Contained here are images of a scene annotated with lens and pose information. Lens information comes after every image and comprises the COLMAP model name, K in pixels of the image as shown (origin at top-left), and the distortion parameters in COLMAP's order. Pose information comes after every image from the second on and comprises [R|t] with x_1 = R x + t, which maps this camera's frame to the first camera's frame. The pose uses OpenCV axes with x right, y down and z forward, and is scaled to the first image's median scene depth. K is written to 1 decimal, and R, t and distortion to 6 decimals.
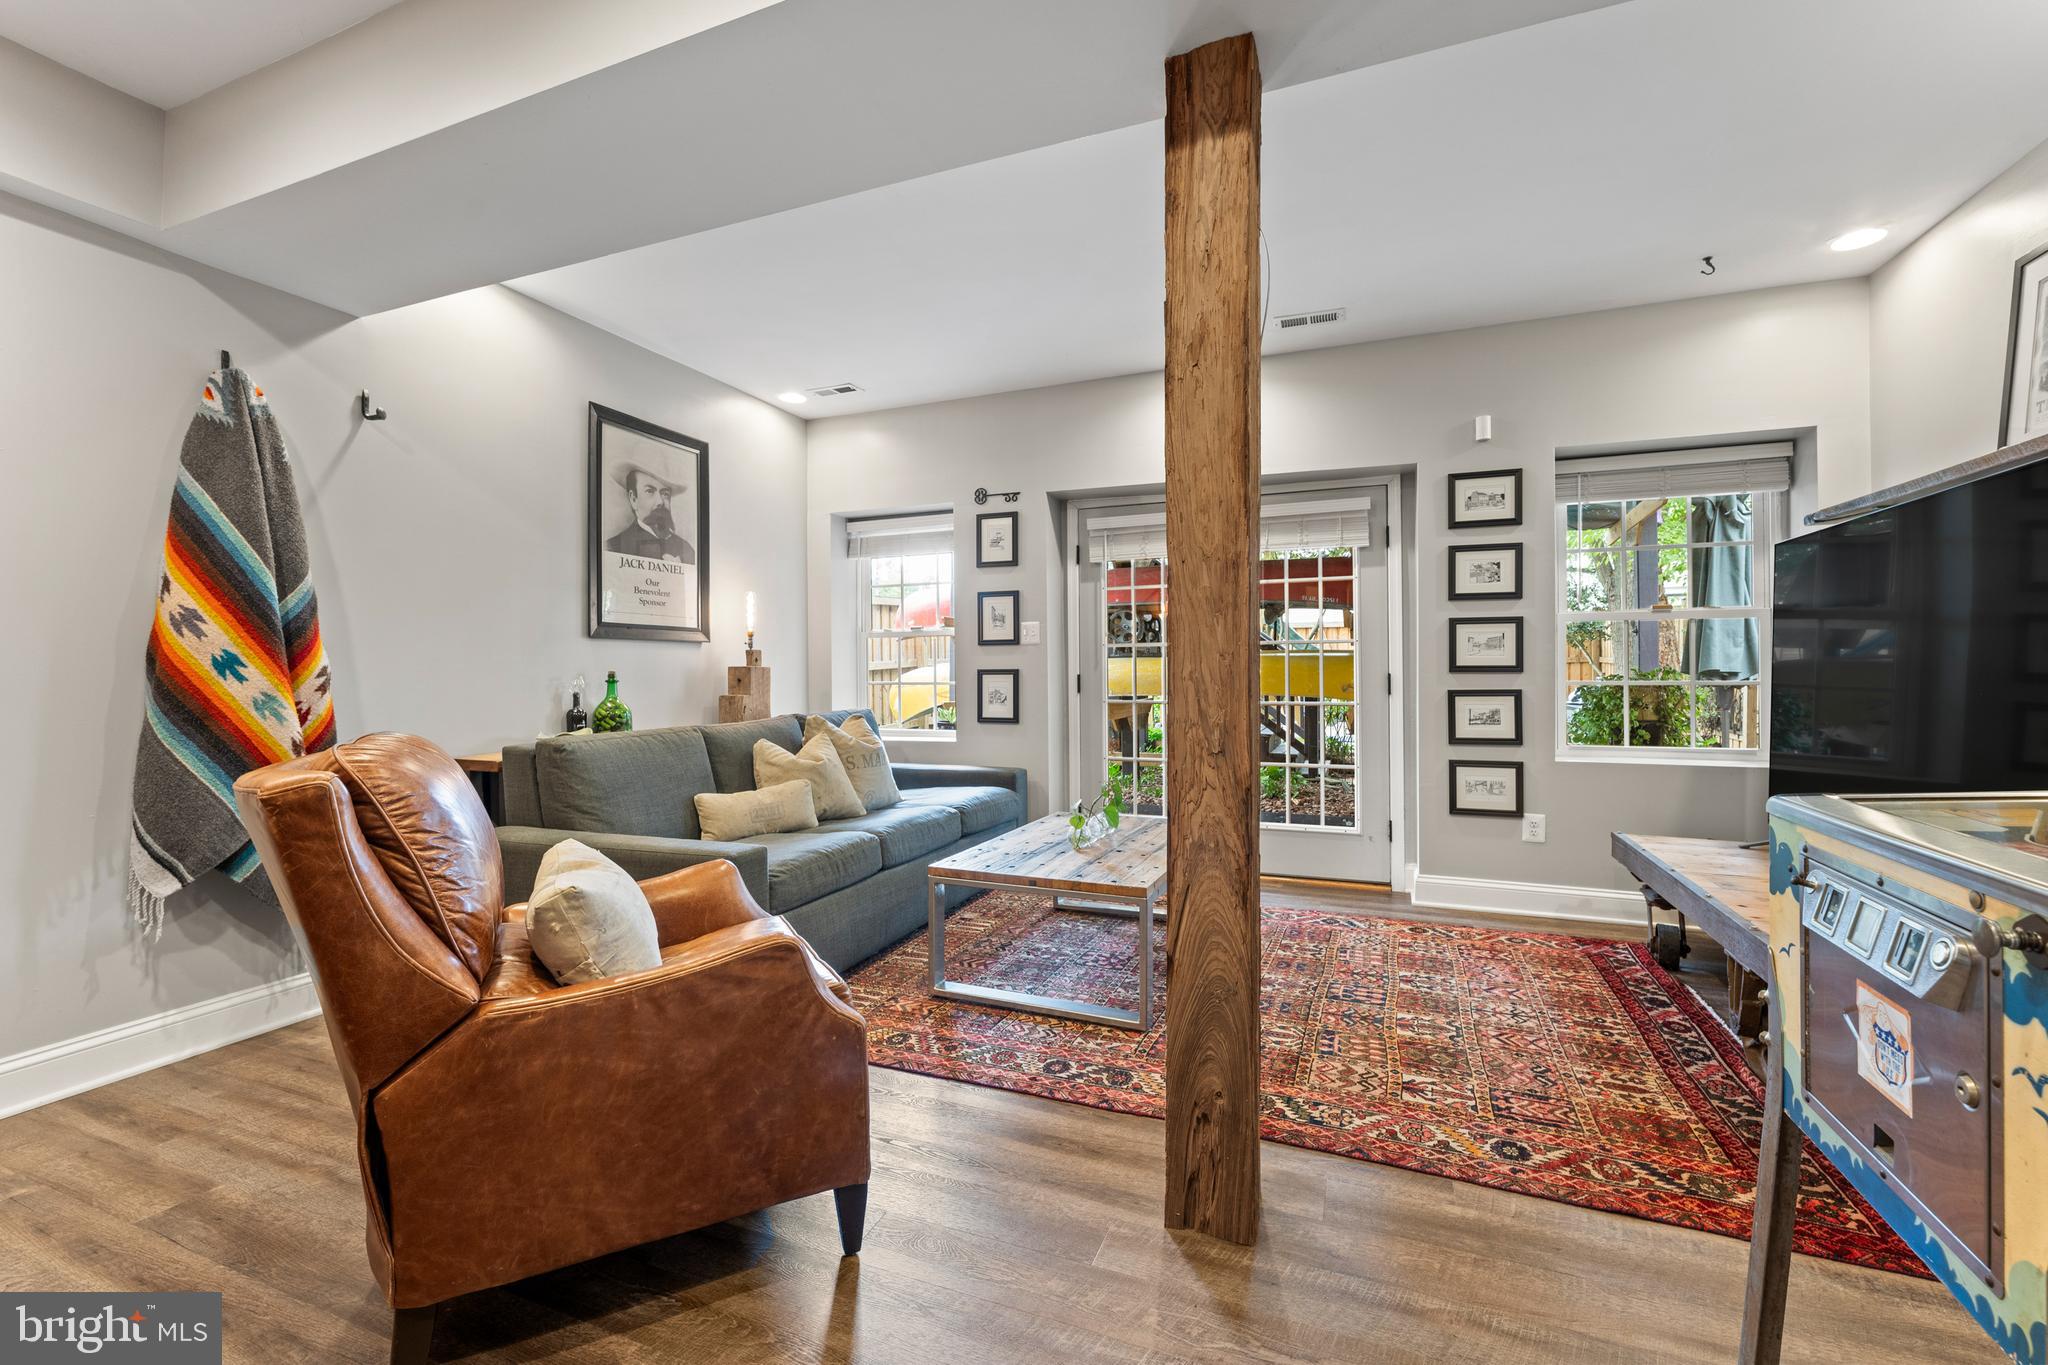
lens RADIAL K [[824.3, 0, 1068.0], [0, 824.3, 673.3], [0, 0, 1]] dist [-0.003058, 0.000092]
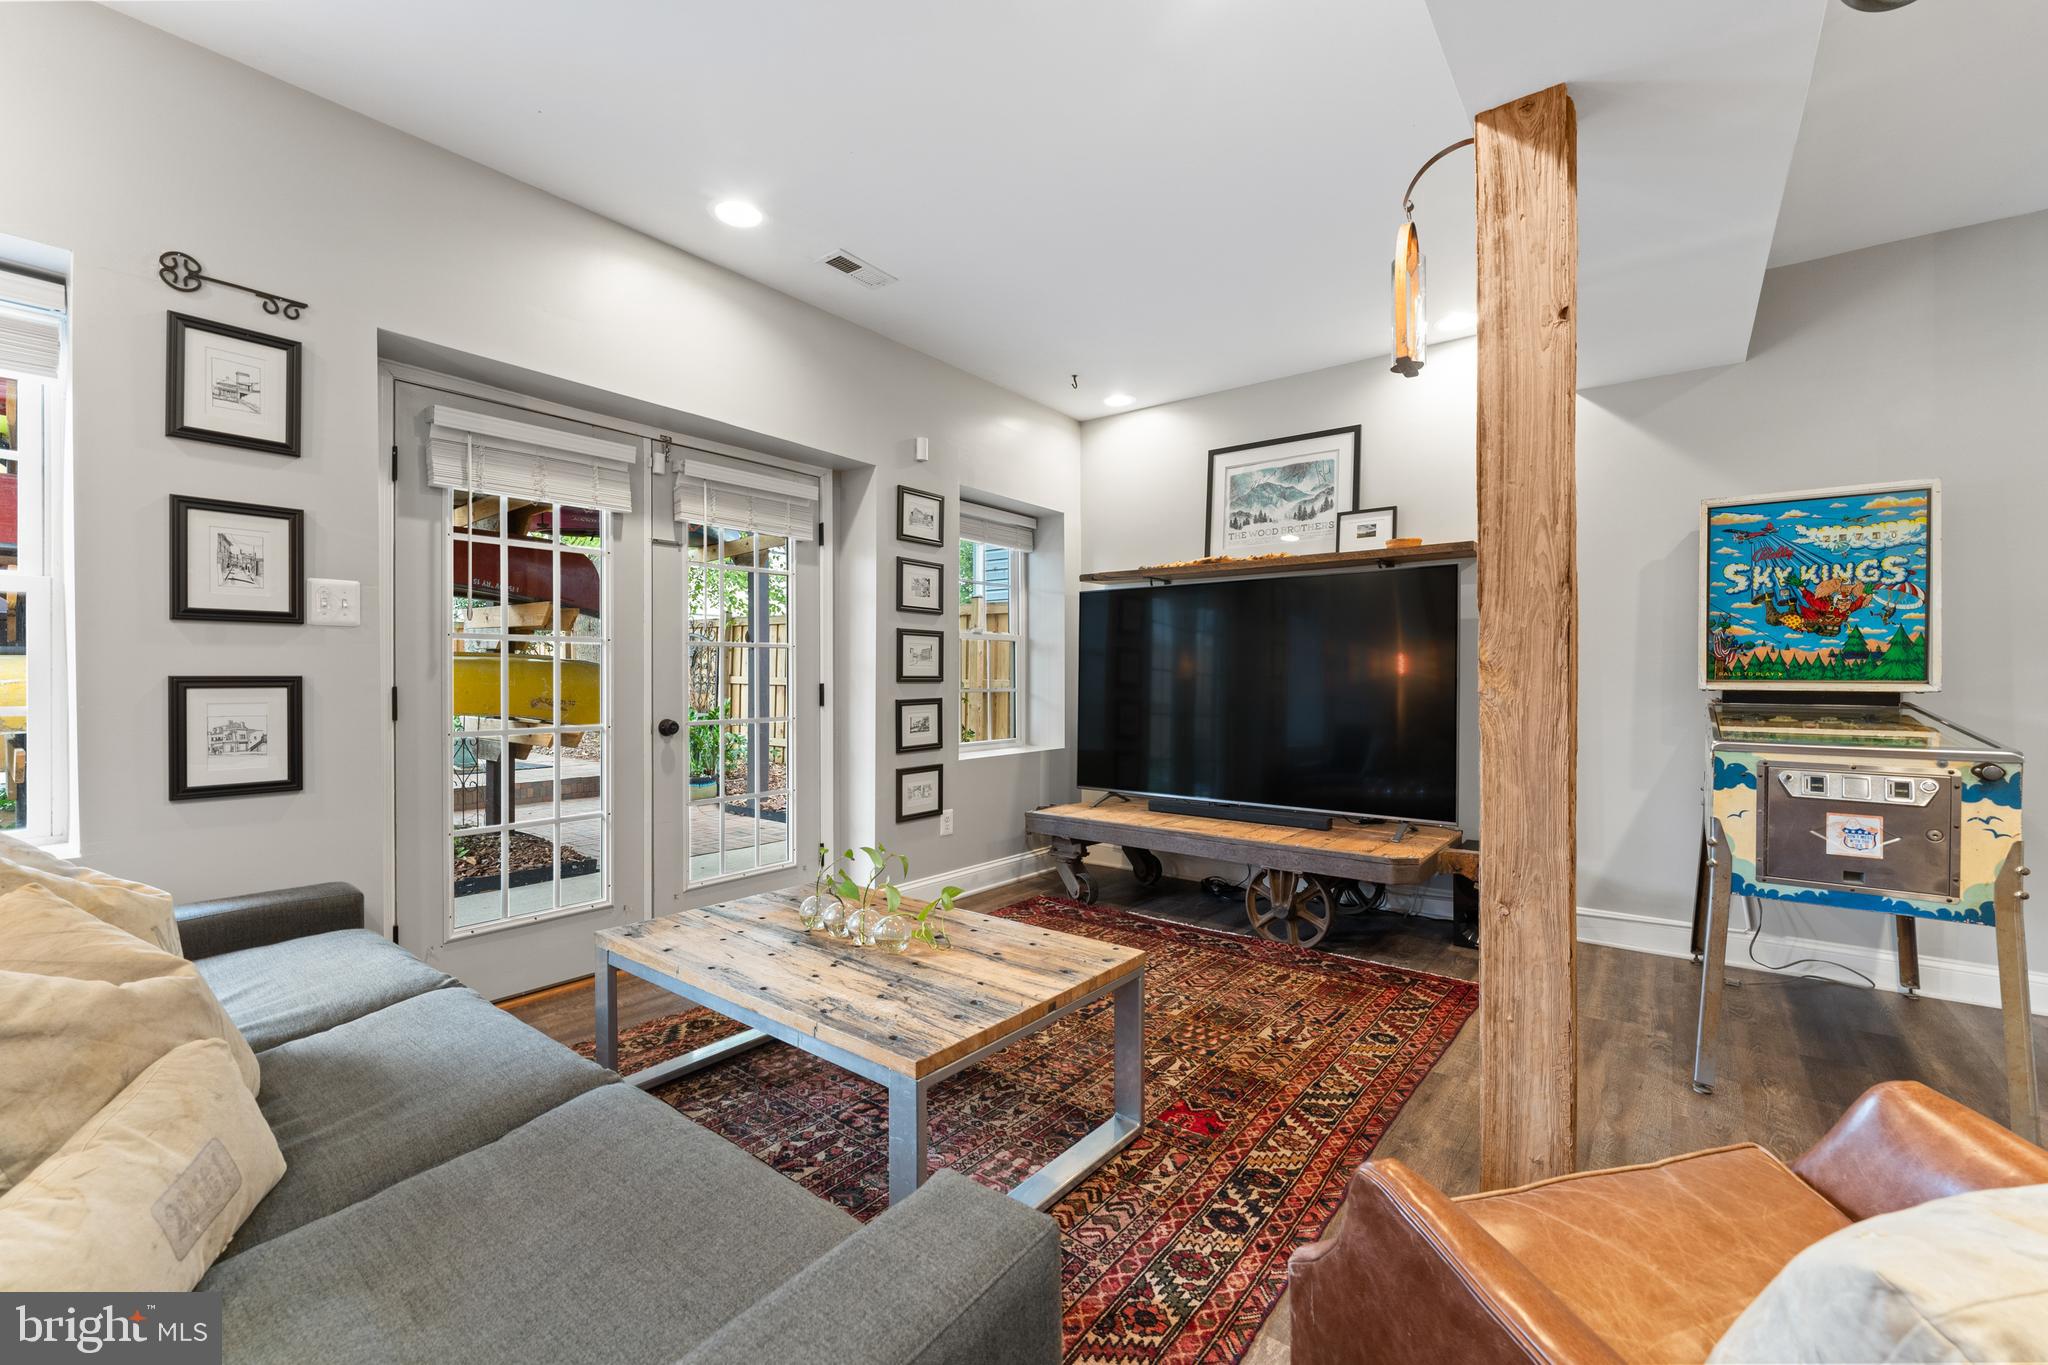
lens RADIAL K [[824.3, 0, 1003.4], [0, 824.3, 684.6], [0, 0, 1]] dist [-0.003058, 0.000092]
pose [[0.323825, -0.003941, 0.946109, -0.548096], [0.001328, 0.999992, 0.003711, -0.002288], [-0.946116, 0.000055, 0.323828, 0.676439]]
